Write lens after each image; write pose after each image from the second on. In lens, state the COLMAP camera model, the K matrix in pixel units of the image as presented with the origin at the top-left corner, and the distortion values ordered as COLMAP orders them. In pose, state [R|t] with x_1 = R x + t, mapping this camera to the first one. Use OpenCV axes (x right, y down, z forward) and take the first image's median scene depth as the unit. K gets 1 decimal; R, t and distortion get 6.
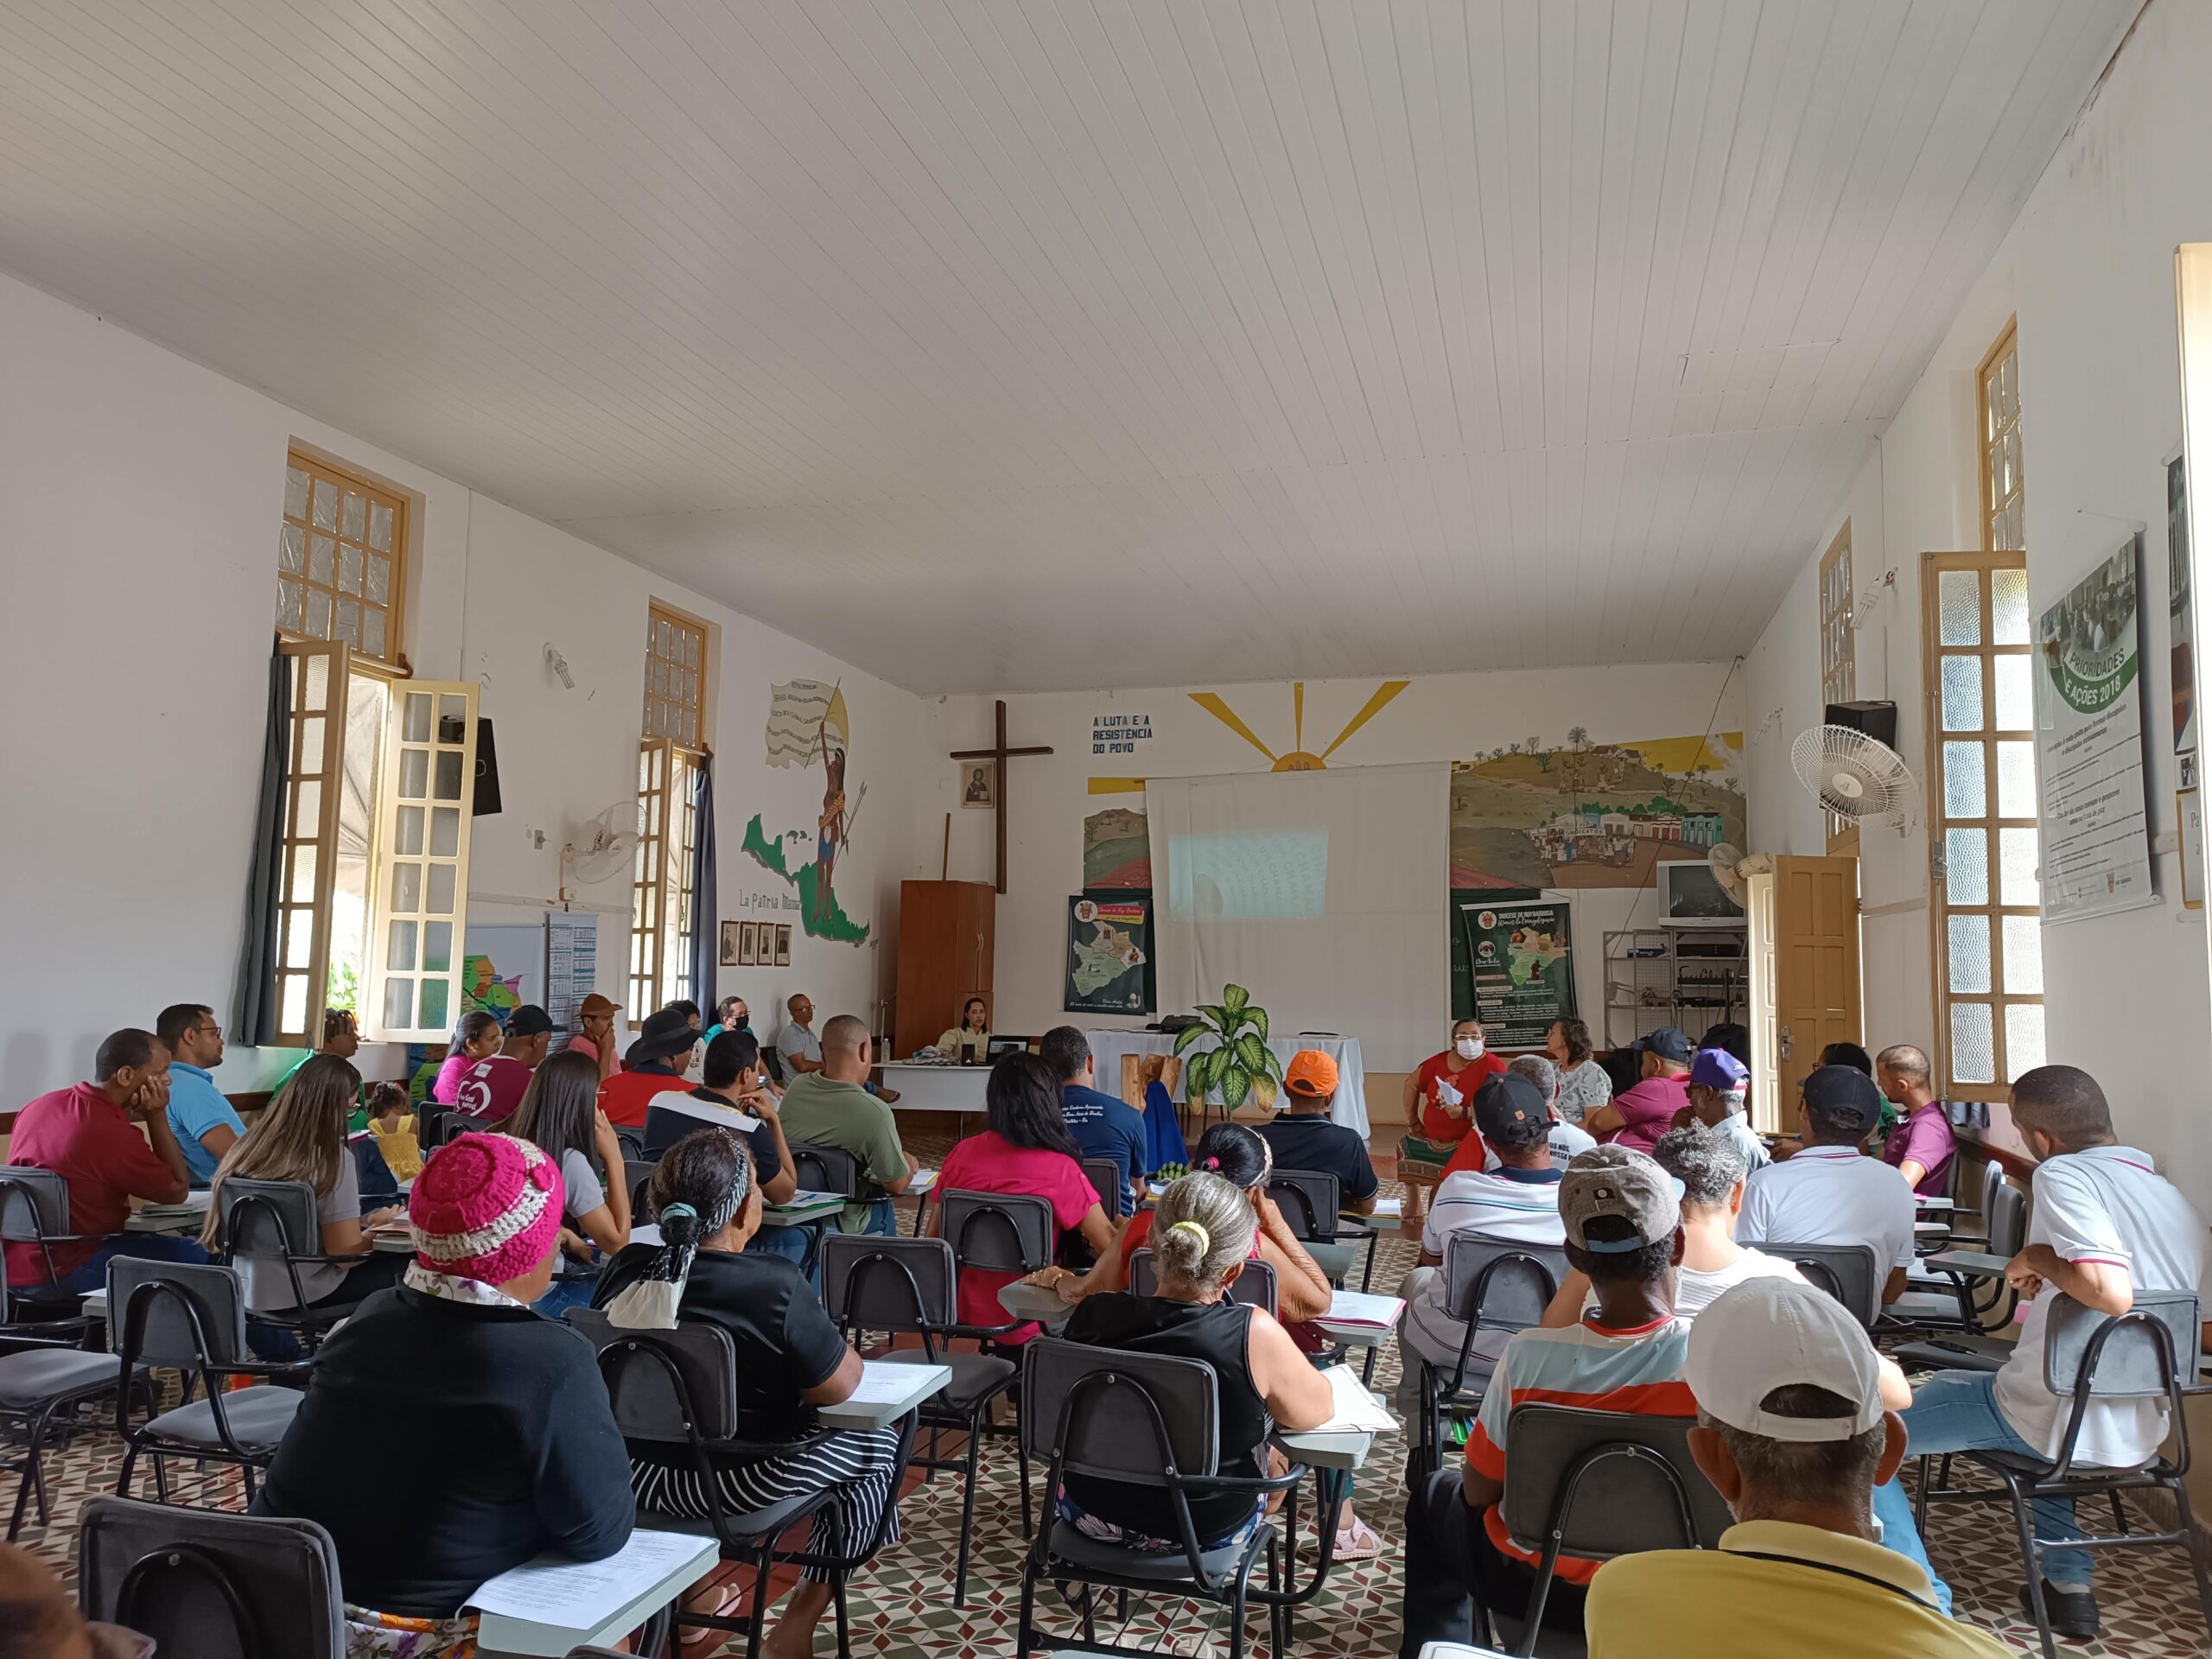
lens RADIAL K [[1569.0, 0, 1099.8], [0, 1569.0, 833.6], [0, 0, 1]] dist [0.023265, -0.030419]
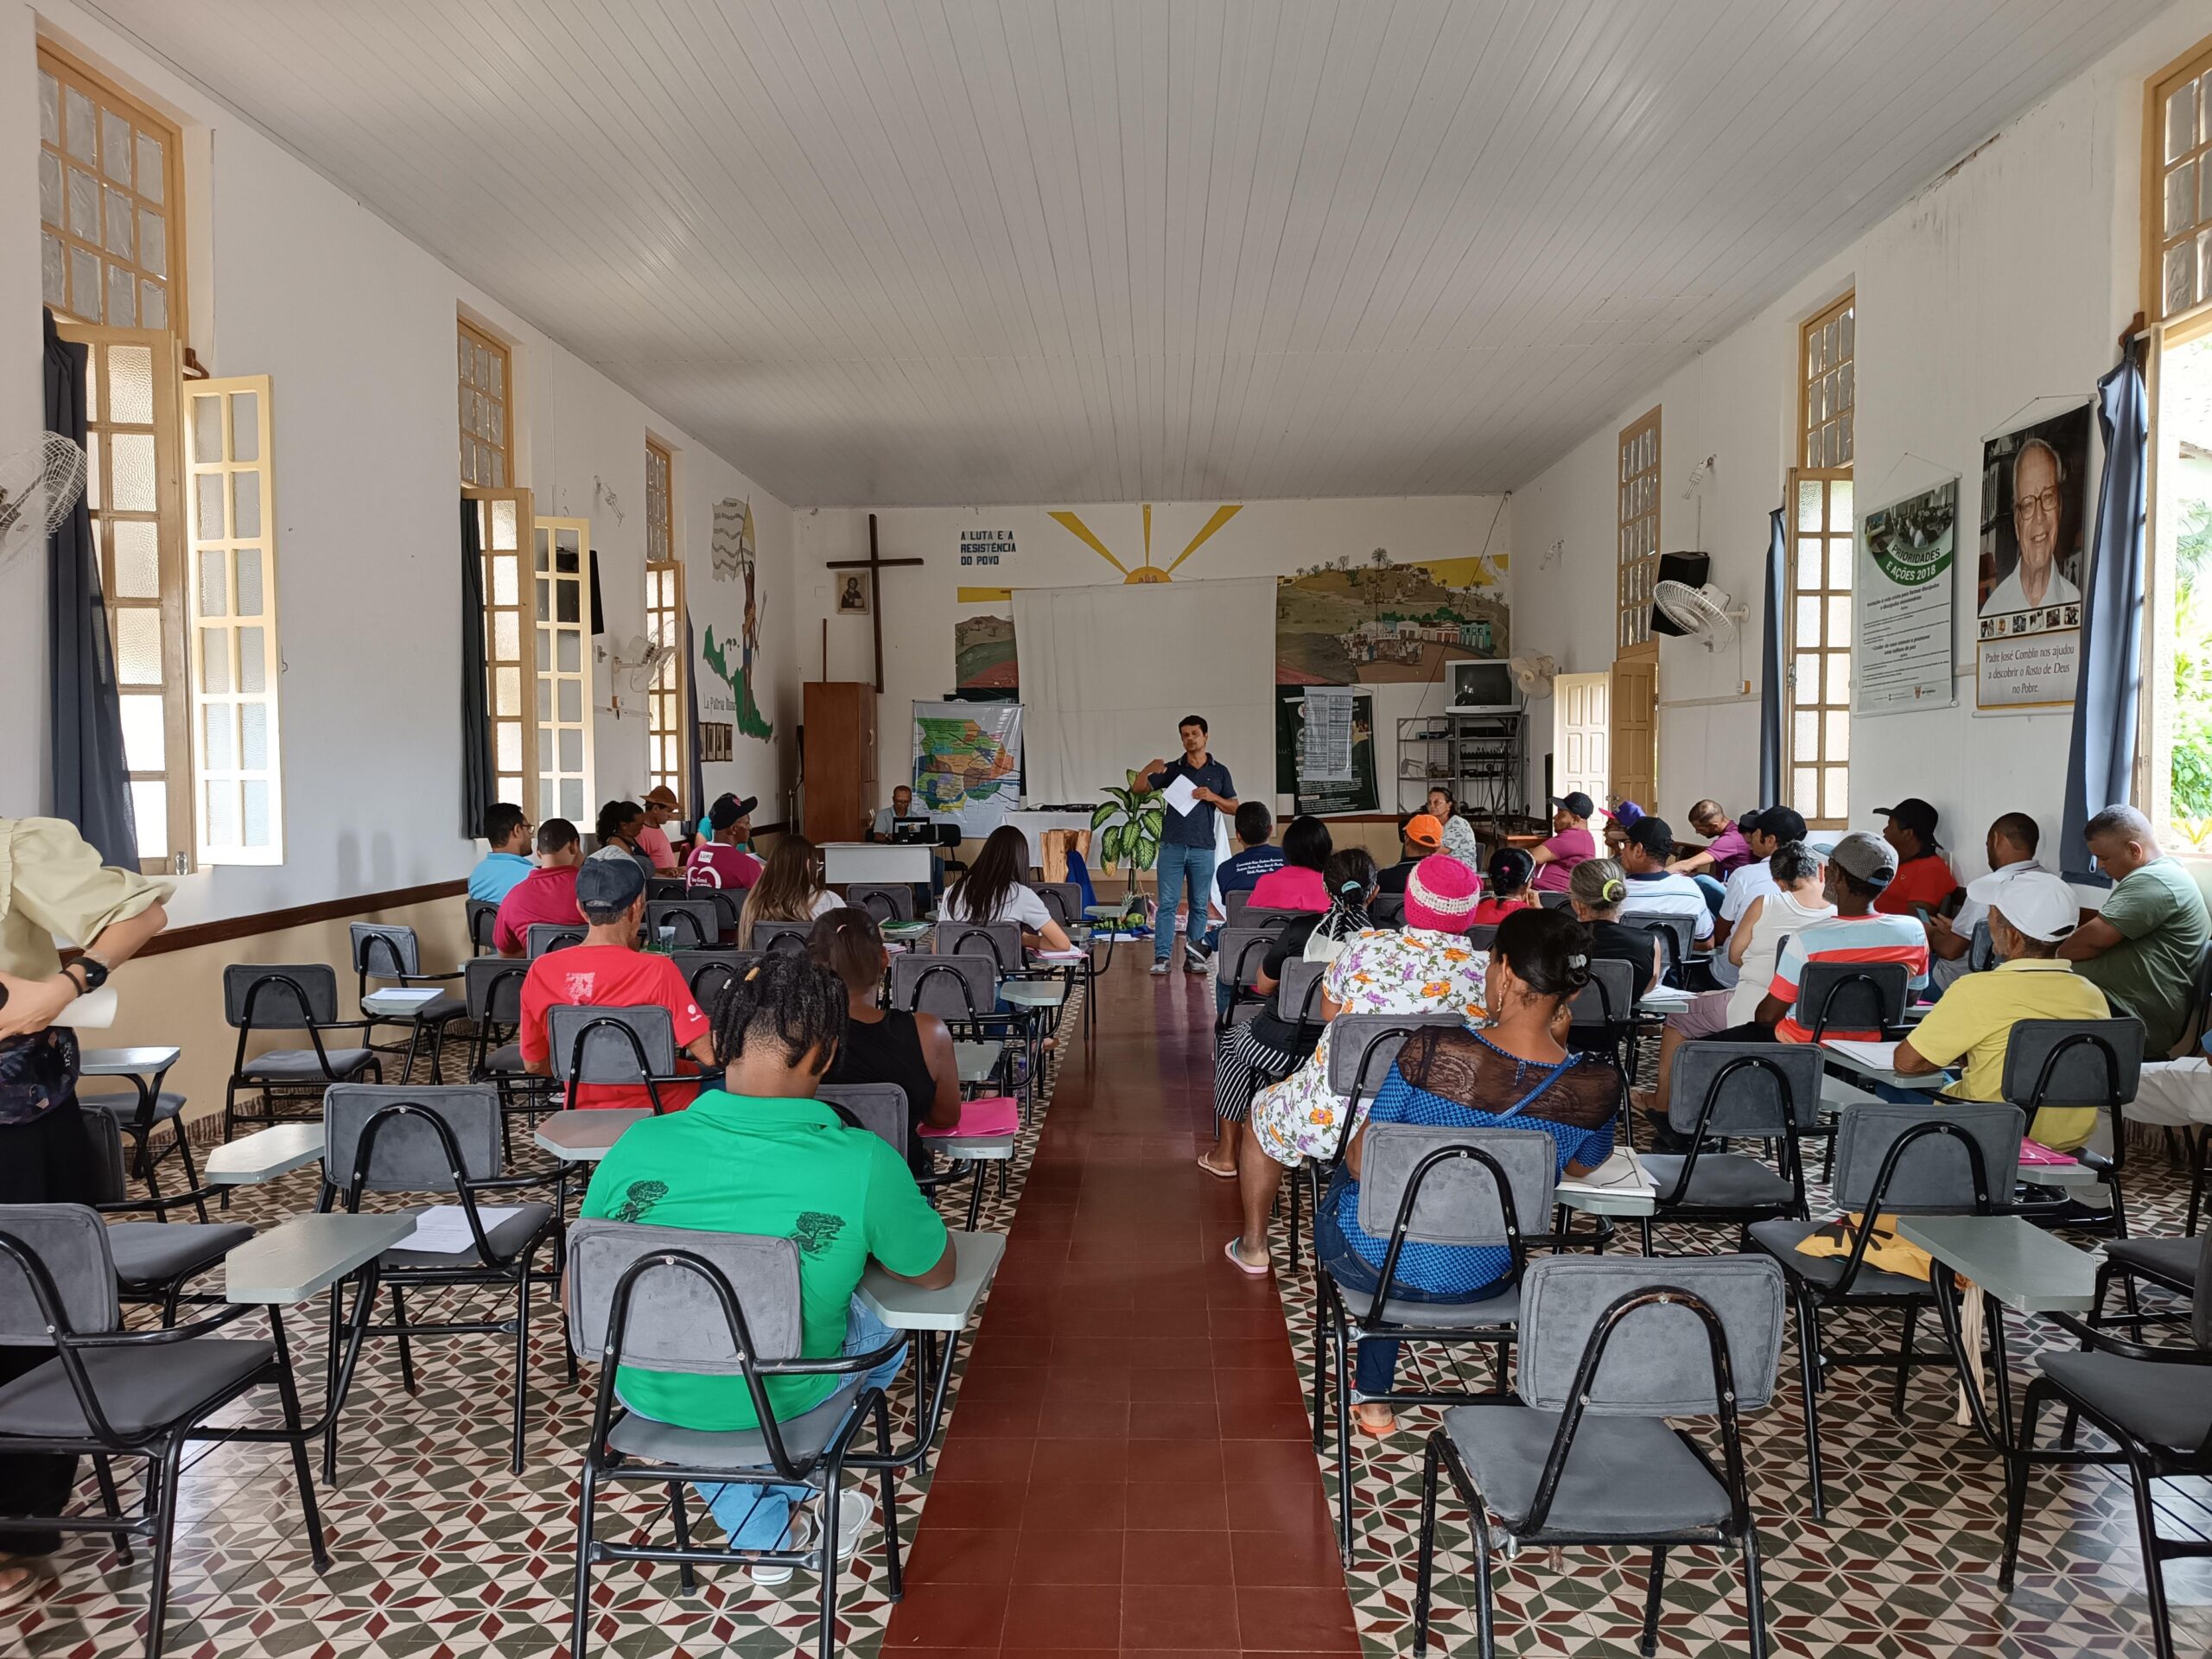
lens RADIAL K [[1569.0, 0, 1111.6], [0, 1569.0, 830.5], [0, 0, 1]] dist [0.023265, -0.030419]
pose [[0.970008, -0.032913, 0.240835, -0.193171], [0.000239, 0.990919, 0.134459, -0.015775], [-0.243074, -0.130369, 0.961207, -0.131778]]
